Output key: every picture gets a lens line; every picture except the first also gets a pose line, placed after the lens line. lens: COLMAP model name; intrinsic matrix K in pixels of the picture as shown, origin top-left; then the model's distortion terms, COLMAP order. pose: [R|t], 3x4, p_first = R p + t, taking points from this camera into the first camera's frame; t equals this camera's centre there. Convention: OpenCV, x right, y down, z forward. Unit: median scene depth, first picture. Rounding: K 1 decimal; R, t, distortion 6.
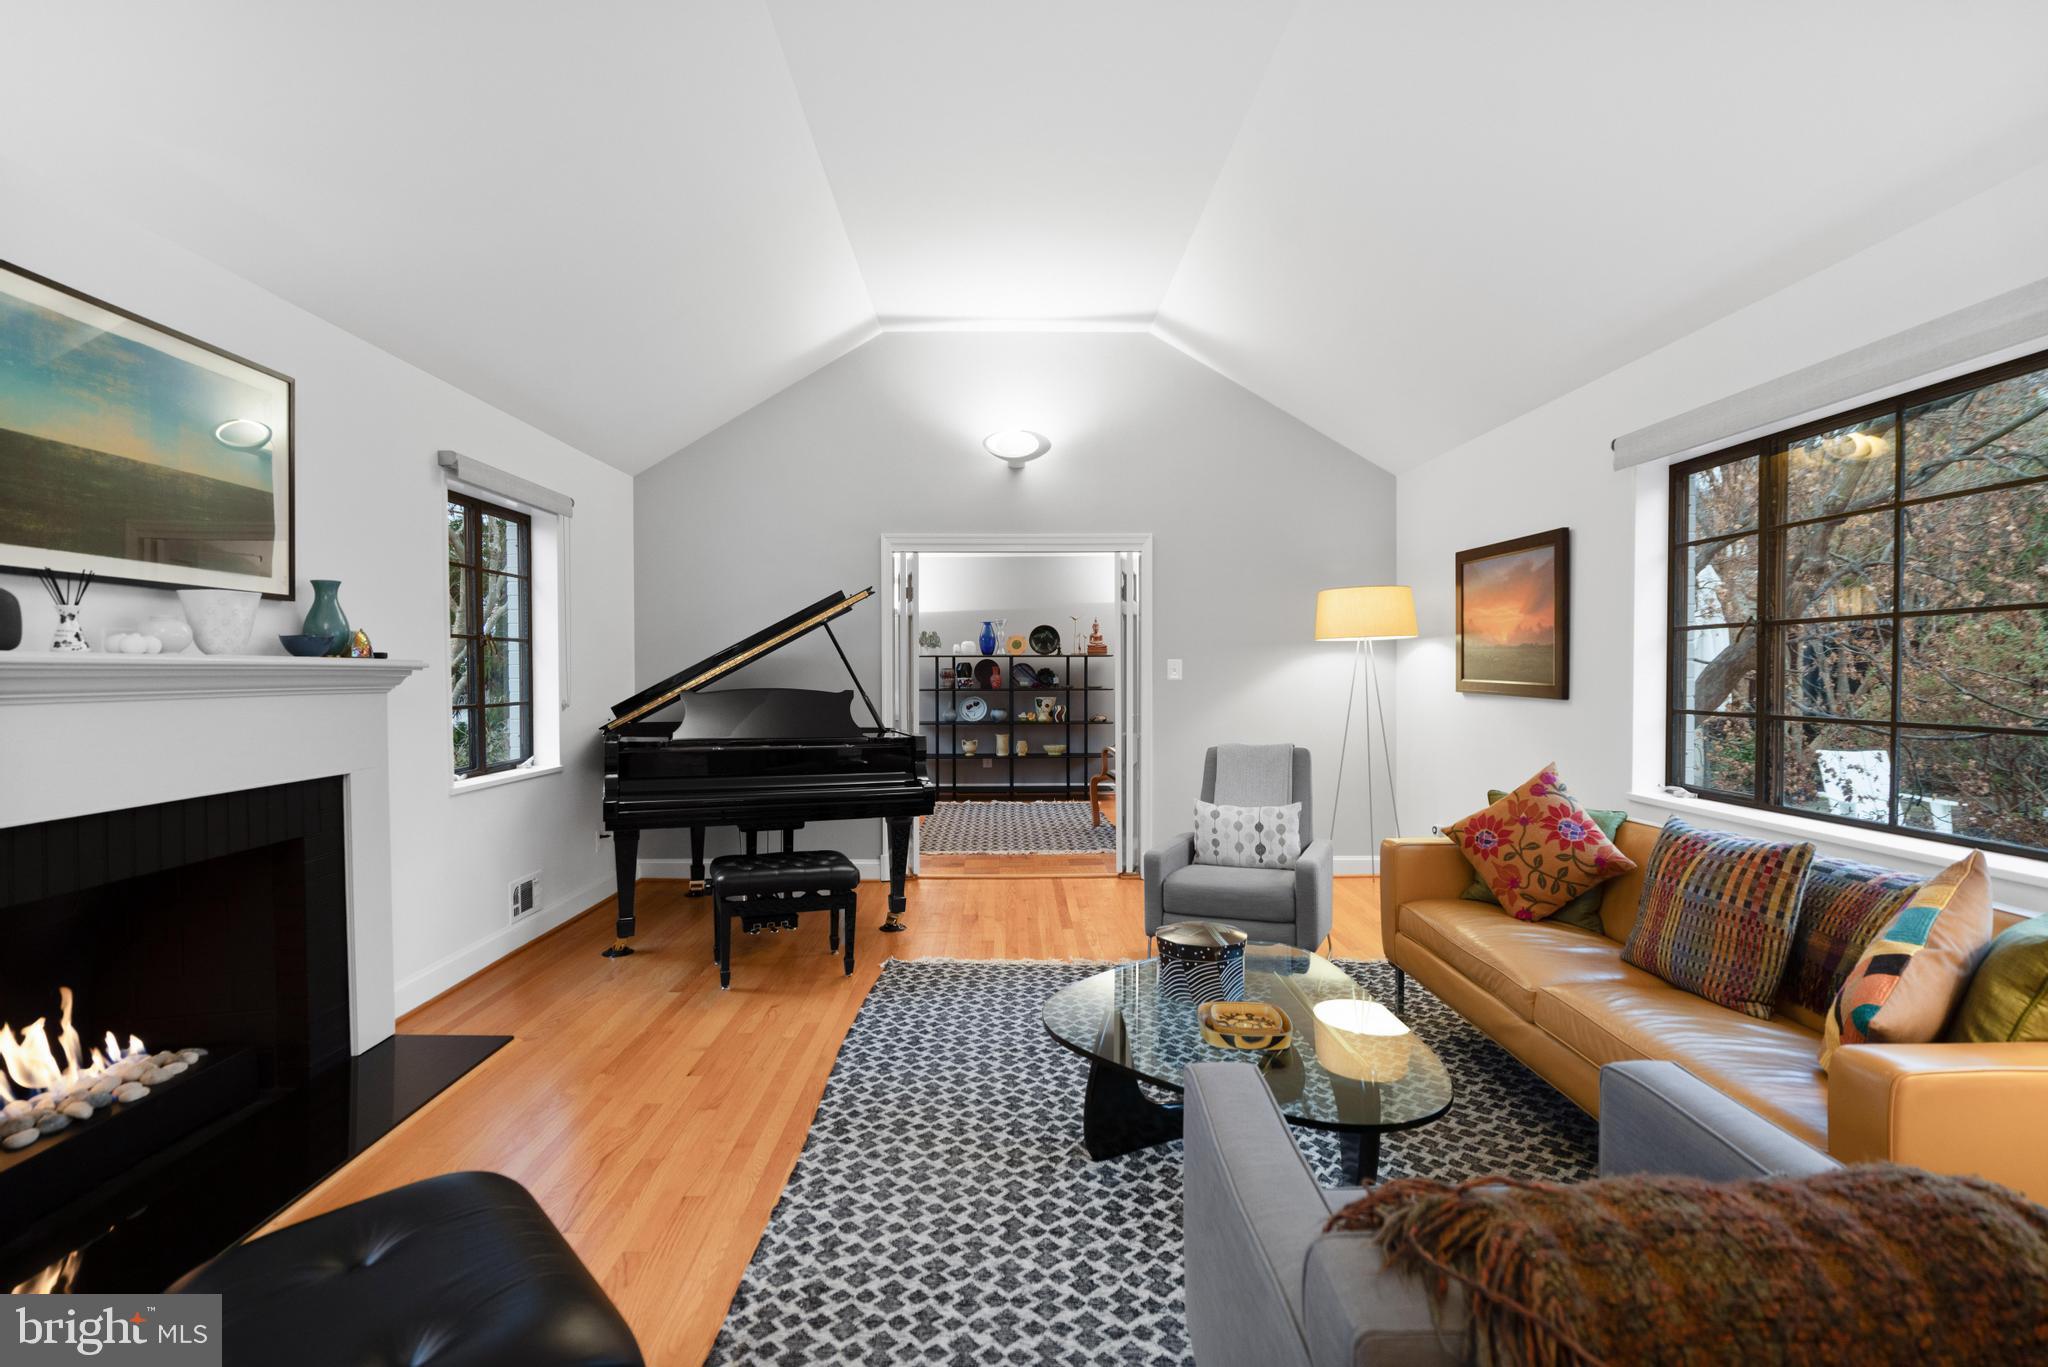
lens RADIAL K [[957.6, 0, 1032.0], [0, 957.6, 690.3], [0, 0, 1]] dist [-0.000319, 0.000565]
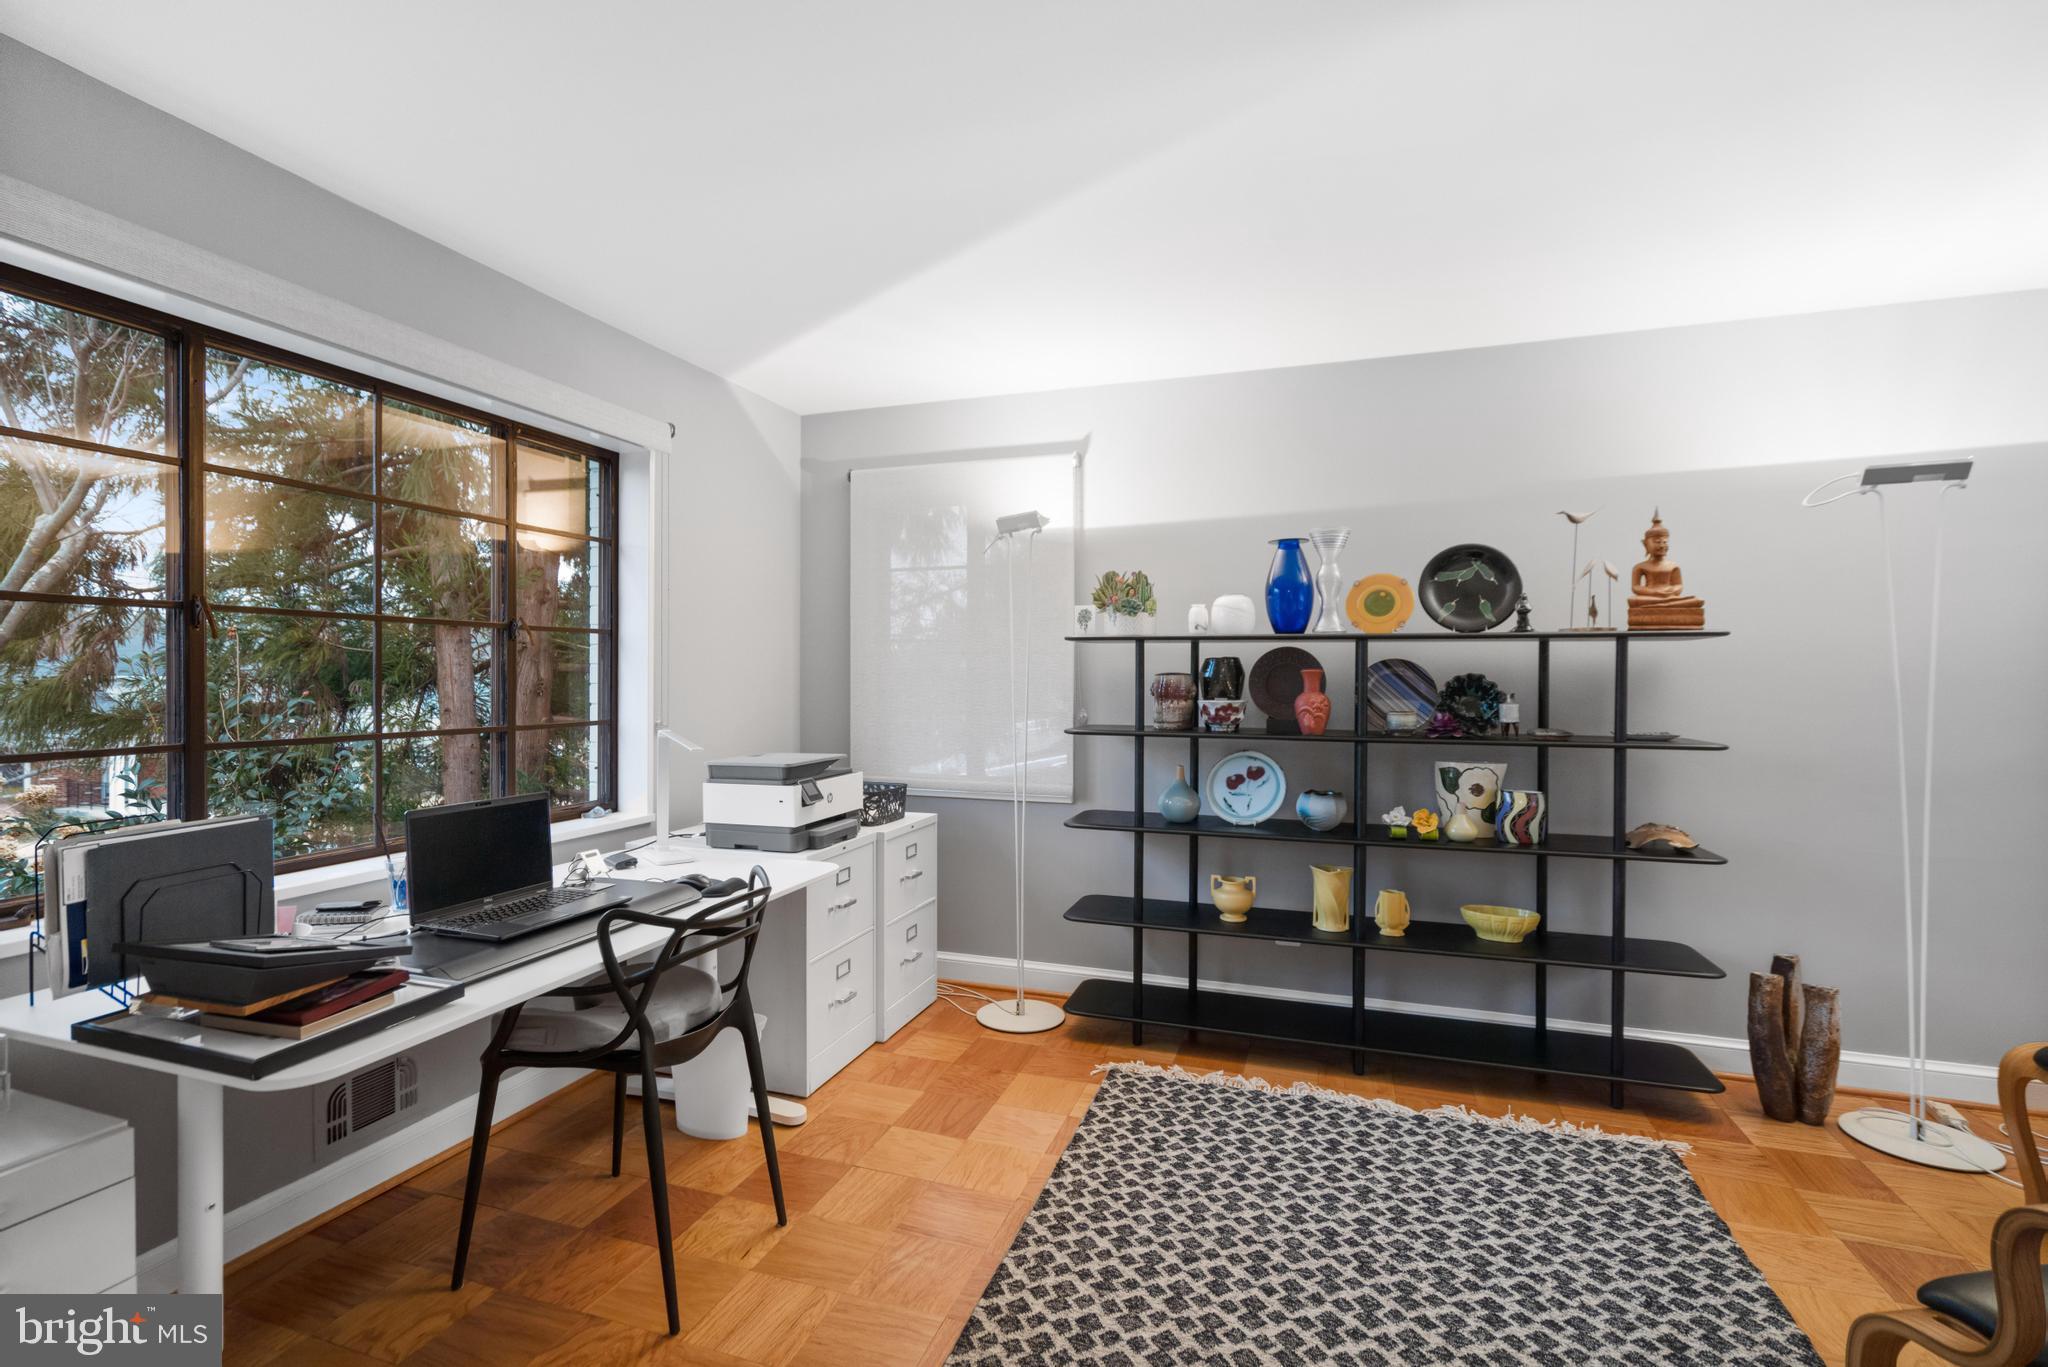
lens RADIAL K [[957.6, 0, 1018.5], [0, 957.6, 680.9], [0, 0, 1]] dist [-0.000319, 0.000565]
pose [[0.943046, 0.009046, -0.332538, -0.049410], [-0.017960, 0.999557, -0.023742, -0.021266], [0.332176, 0.028363, 0.942791, 1.354470]]
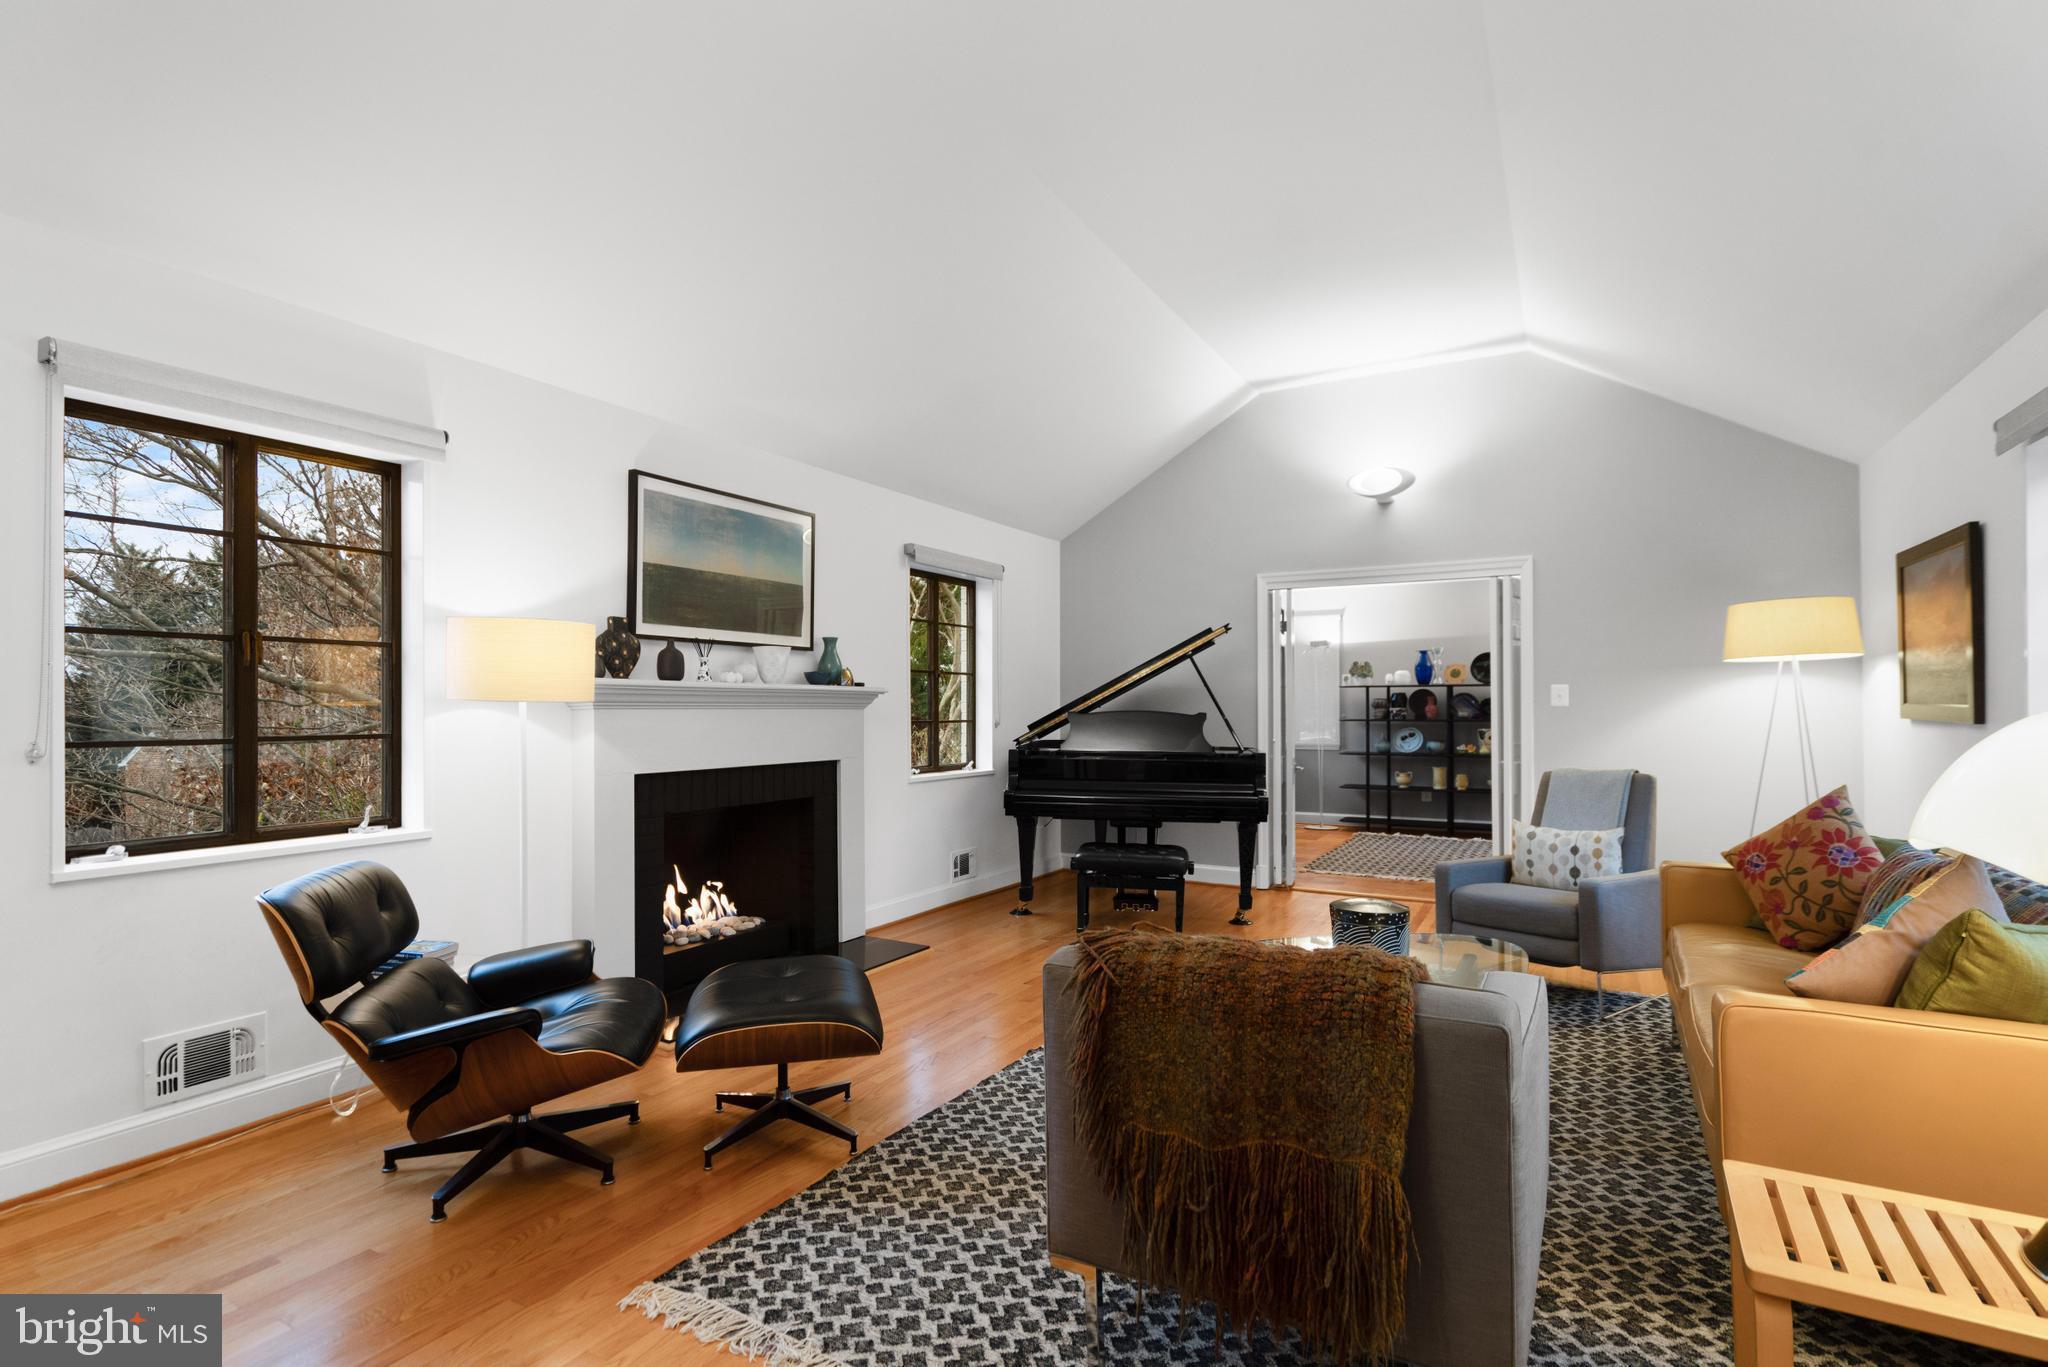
lens RADIAL K [[1015.1, 0, 1017.9], [0, 1015.1, 702.7], [0, 0, 1]] dist [0.001574, 0.001749]
pose [[0.860163, -0.001736, -0.510017, 0.263465], [-0.011189, 0.999689, -0.022274, 0.018902], [0.509897, 0.024866, 0.859876, -0.193258]]
